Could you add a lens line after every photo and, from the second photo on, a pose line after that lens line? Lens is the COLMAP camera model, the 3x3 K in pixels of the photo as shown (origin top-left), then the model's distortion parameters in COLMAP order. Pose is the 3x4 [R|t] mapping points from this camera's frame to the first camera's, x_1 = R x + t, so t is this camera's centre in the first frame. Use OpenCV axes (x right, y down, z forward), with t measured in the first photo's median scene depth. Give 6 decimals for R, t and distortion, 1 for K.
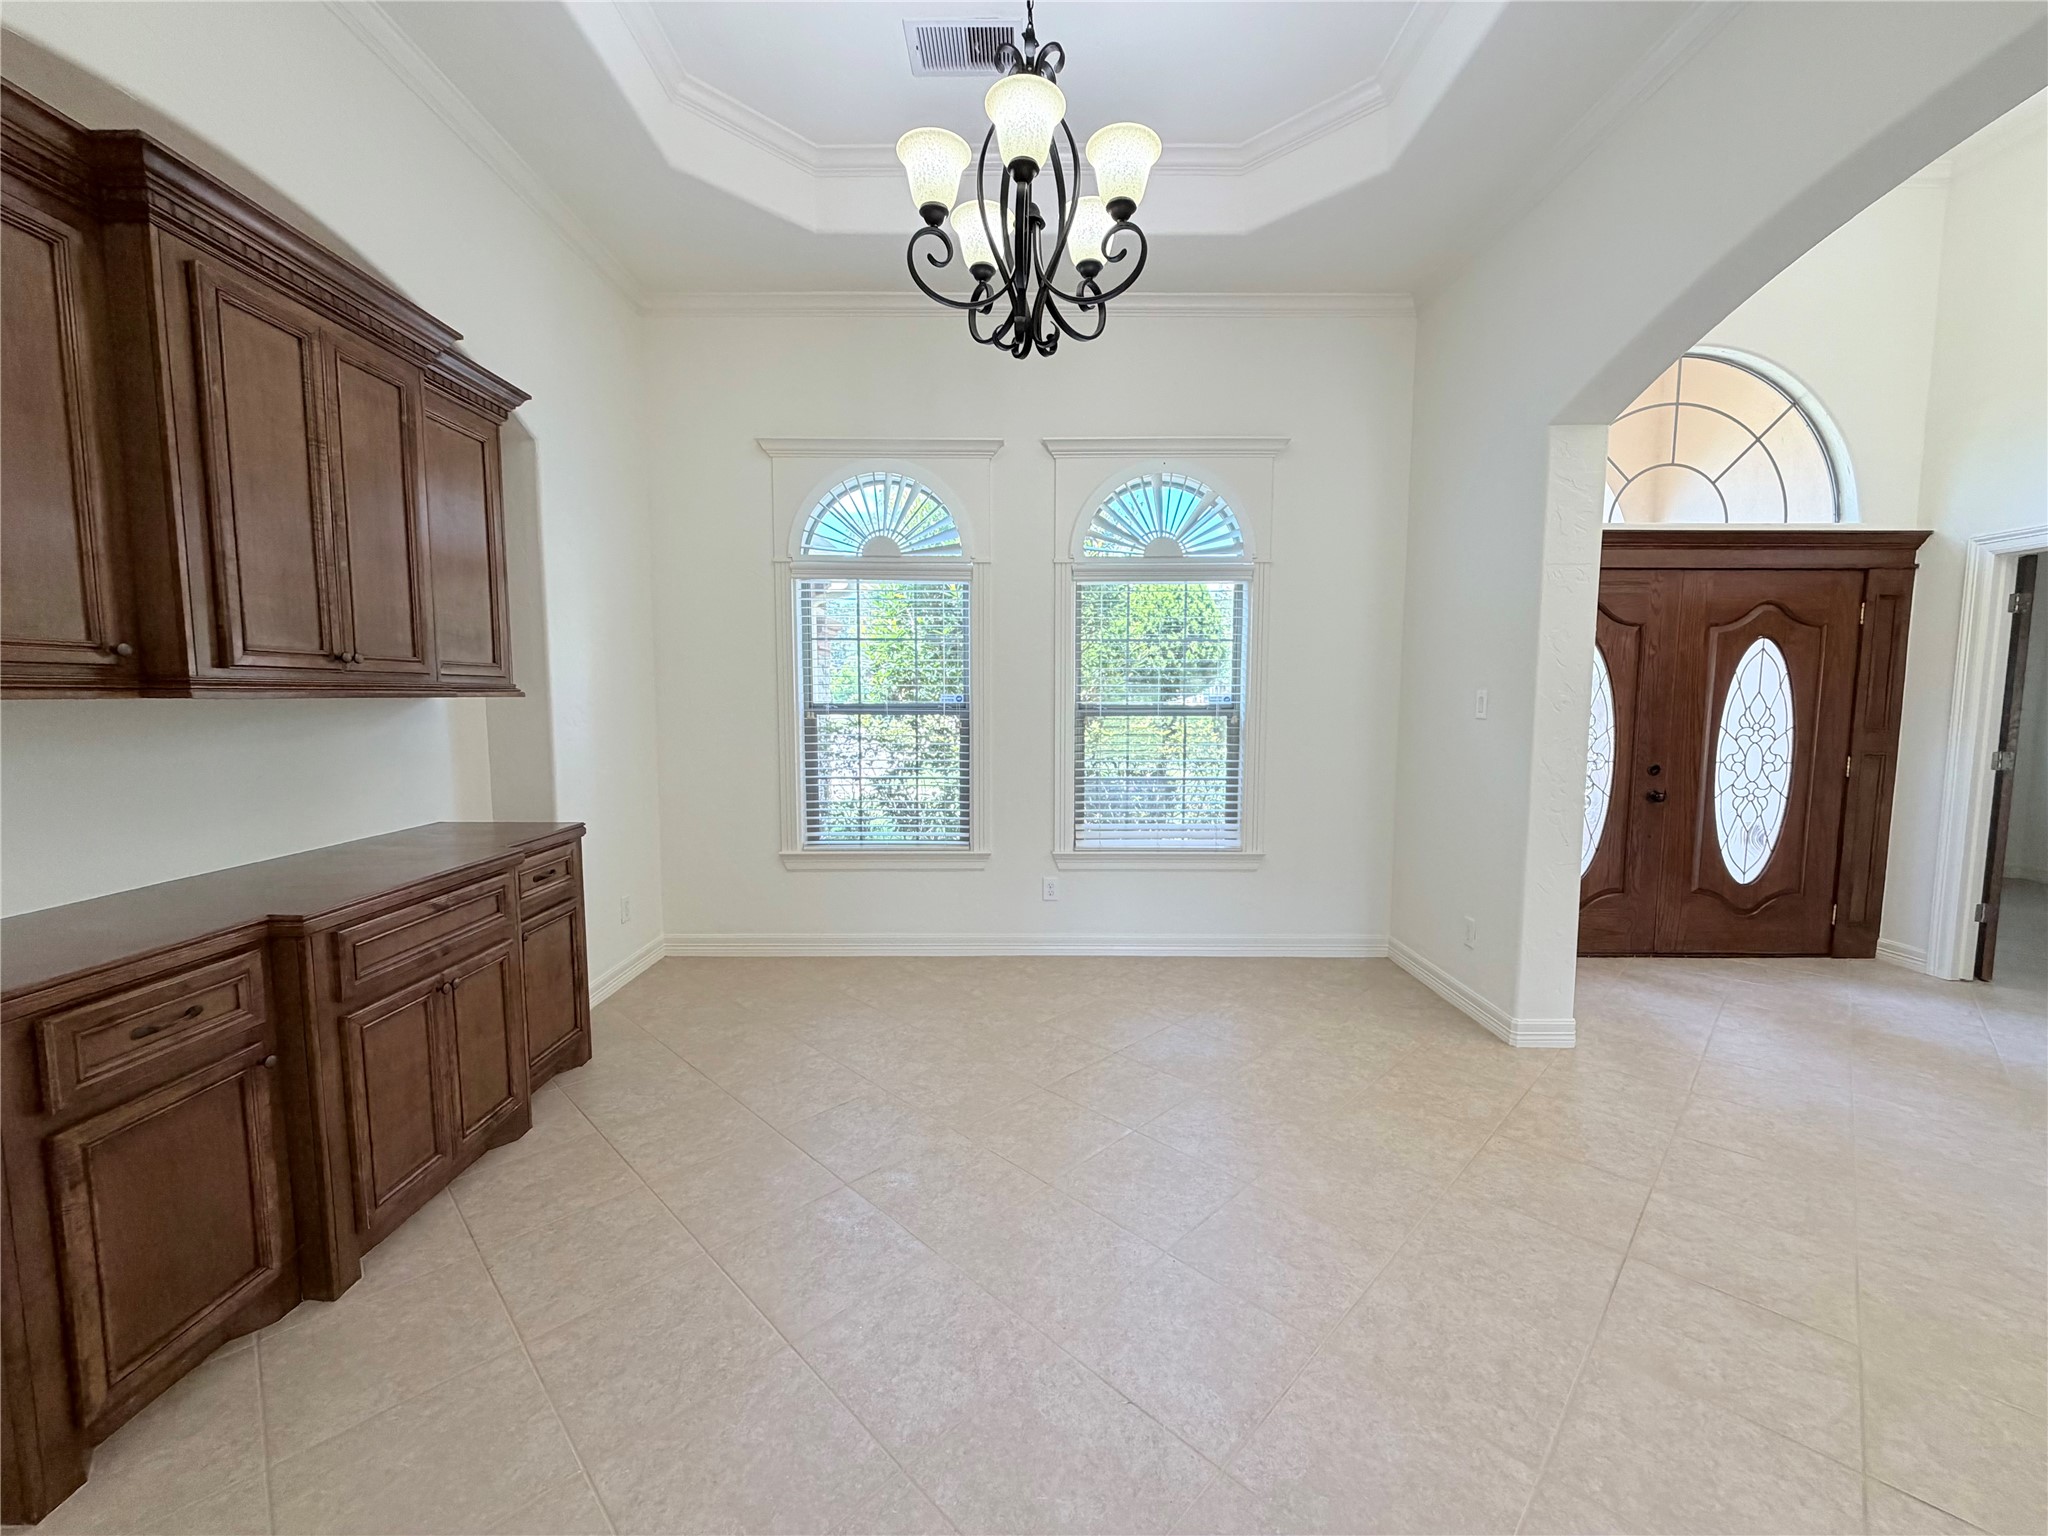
lens RADIAL K [[815.5, 0, 1019.7], [0, 815.5, 769.1], [0, 0, 1]] dist [-0.000321, 0.000104]
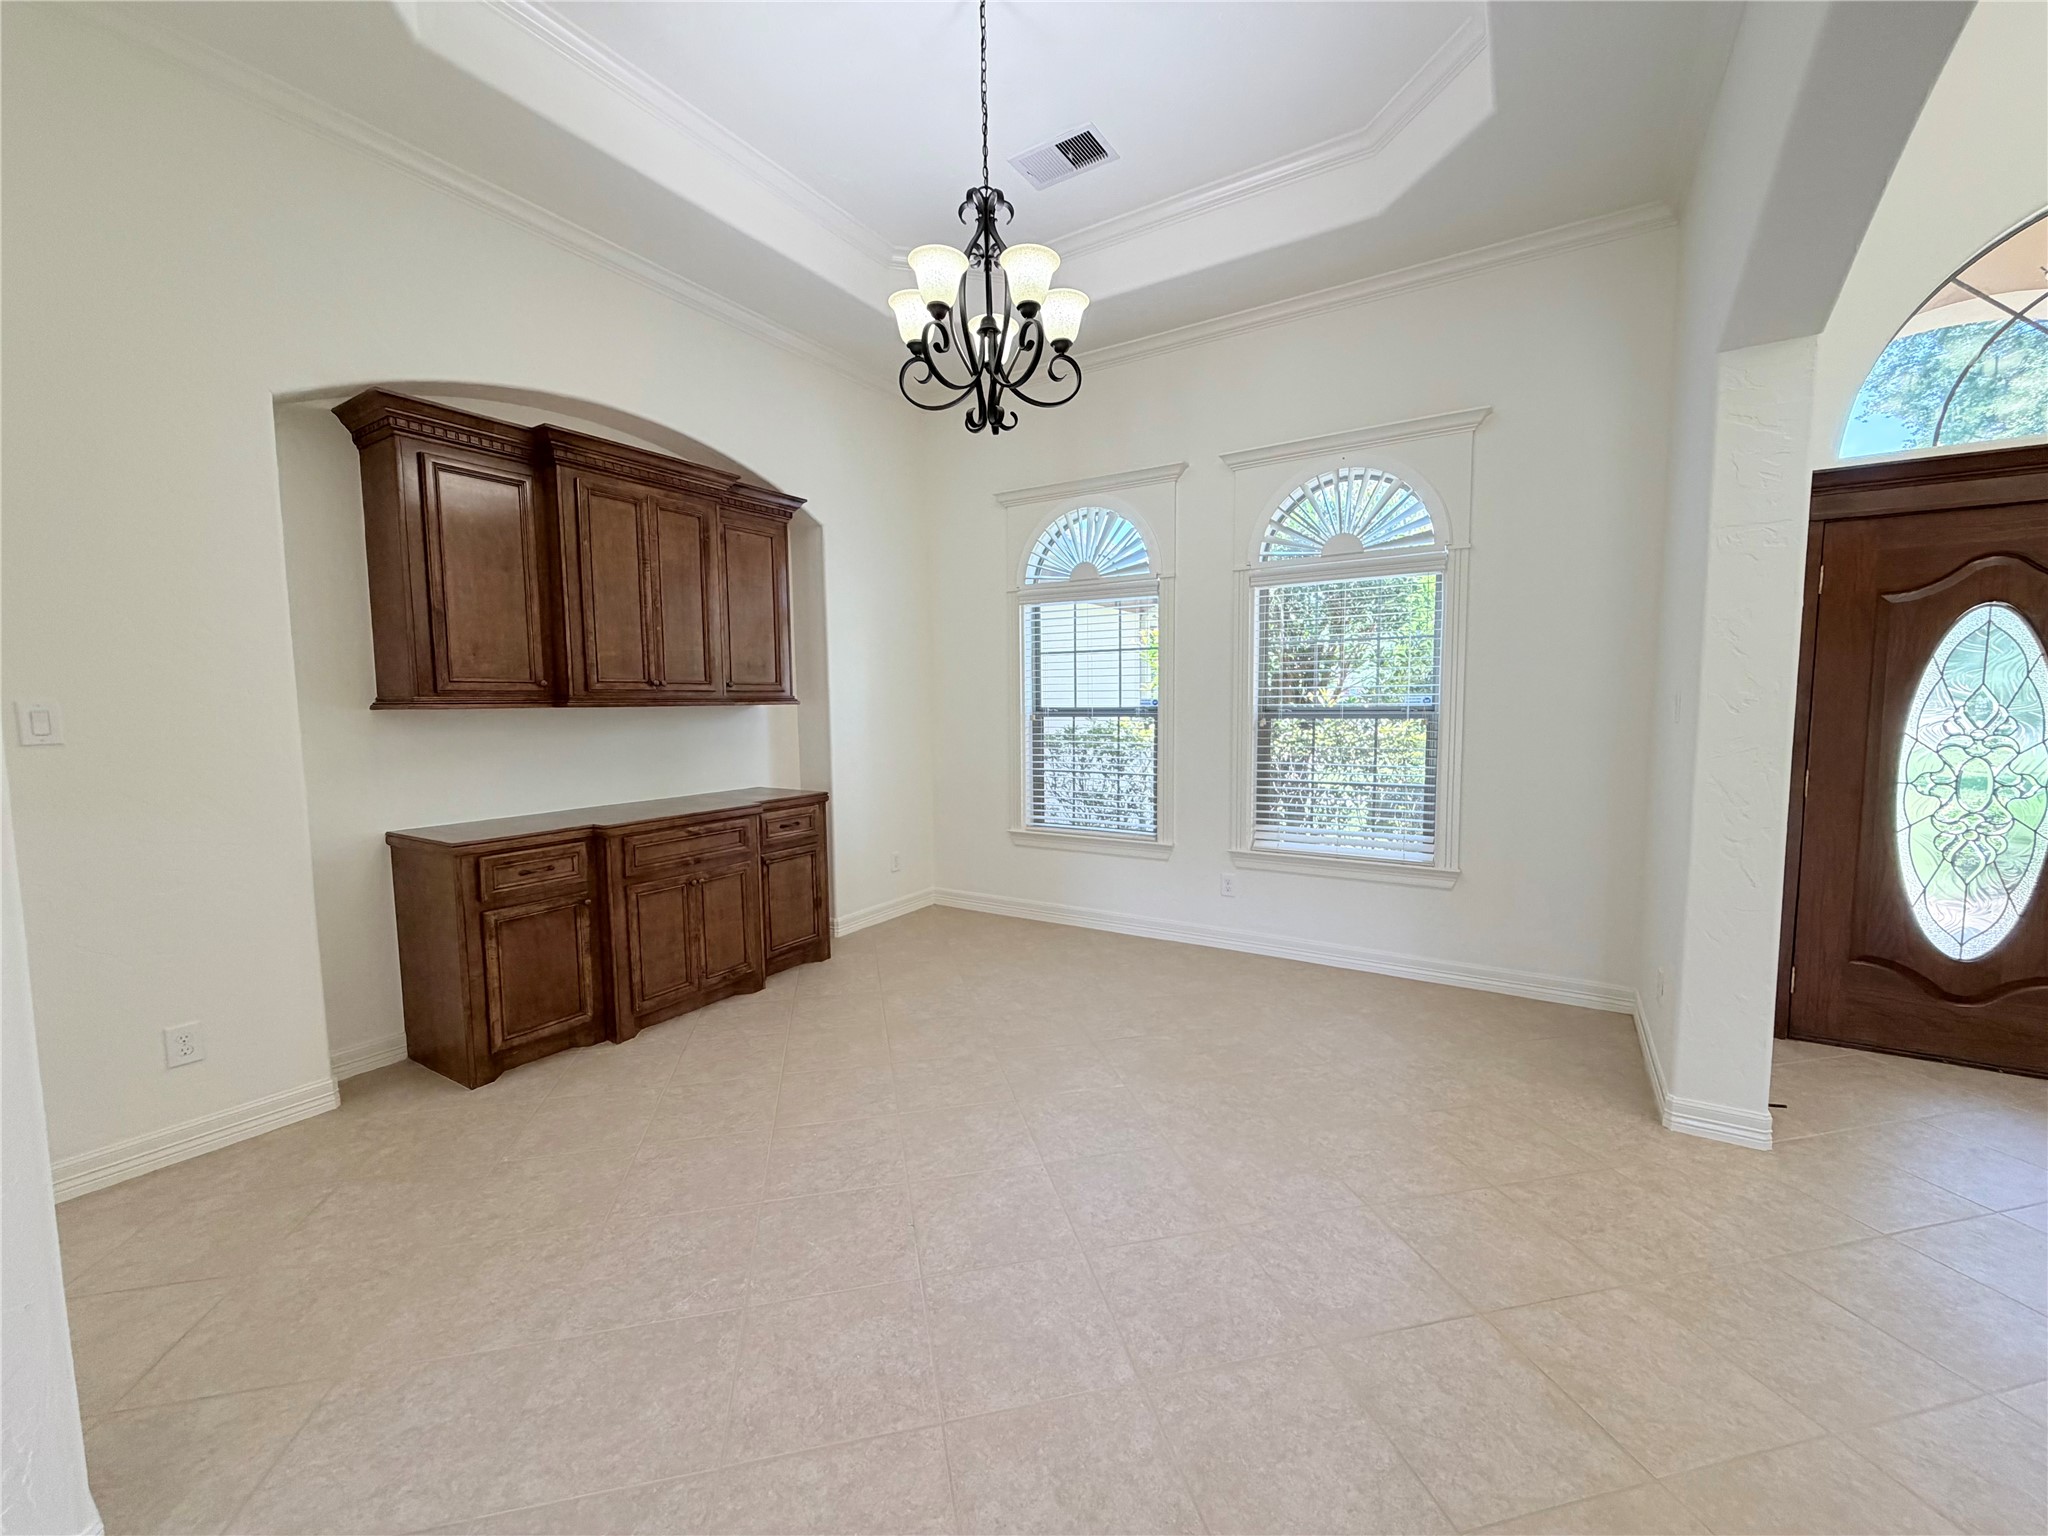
lens RADIAL K [[813.6, 0, 1020.5], [0, 813.6, 770.7], [0, 0, 1]] dist [-0.000899, 0.000255]
pose [[0.844677, 0.035448, -0.534102, 0.547037], [-0.036452, 0.999298, 0.008675, 0.003833], [0.534034, 0.012141, 0.845376, -0.028237]]
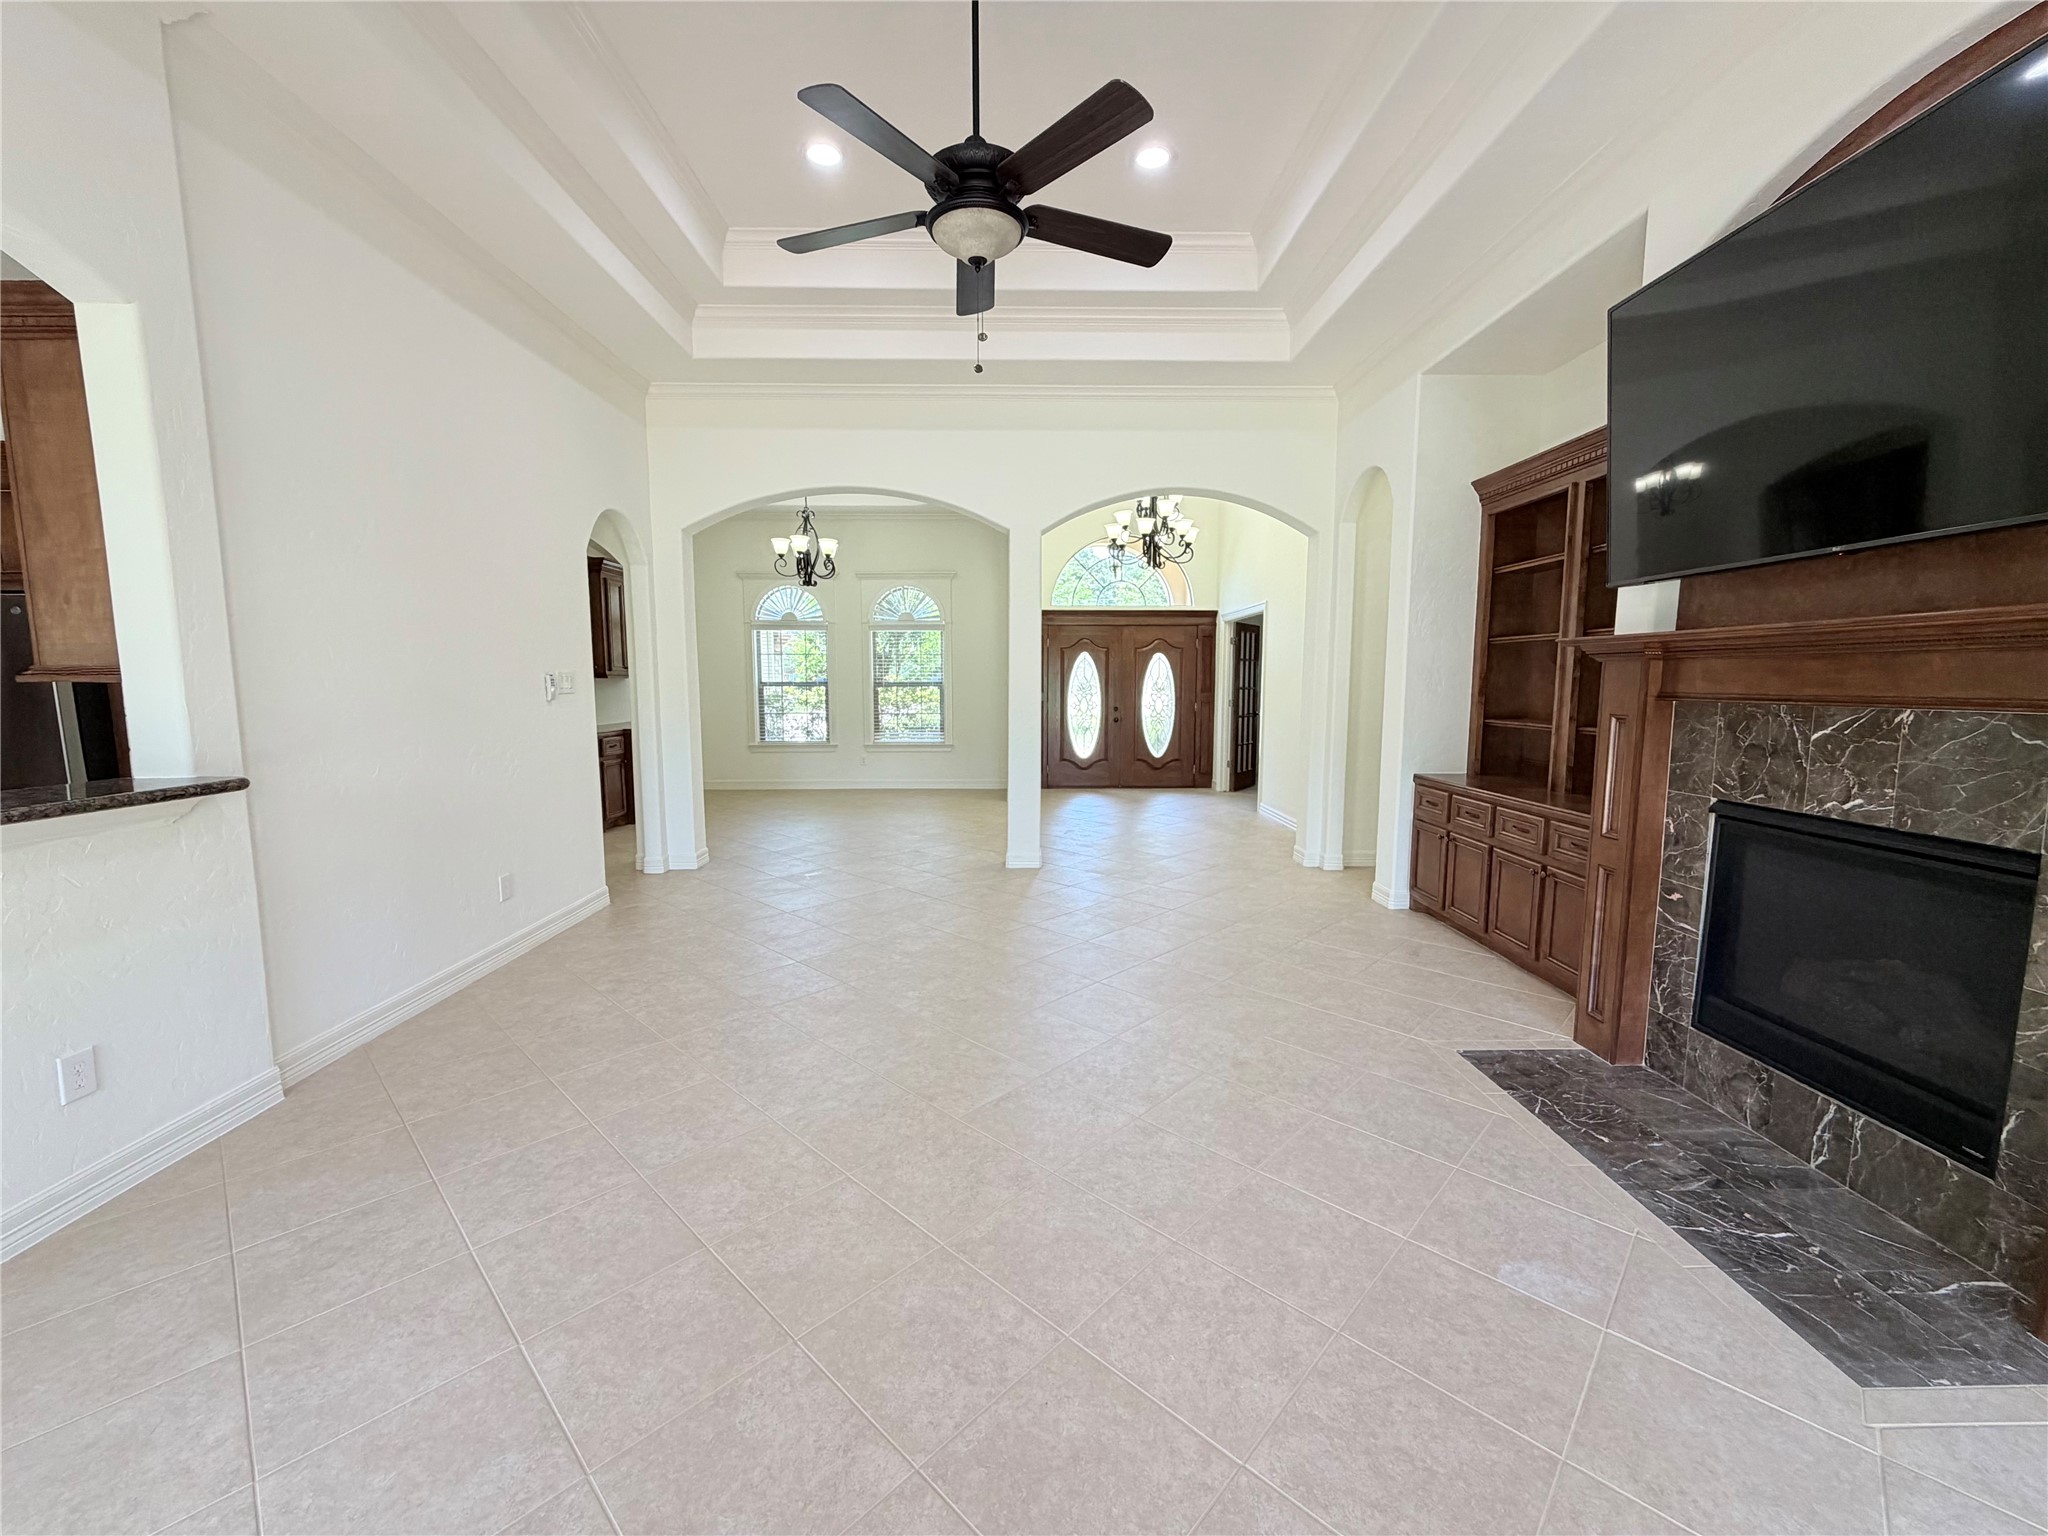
lens RADIAL K [[815.5, 0, 1019.7], [0, 815.5, 769.1], [0, 0, 1]] dist [-0.000321, 0.000104]
pose [[0.999804, -0.004423, 0.019311, 0.674105], [0.004065, 0.999820, 0.018546, 0.198172], [-0.019390, -0.018464, 0.999641, -2.073049]]
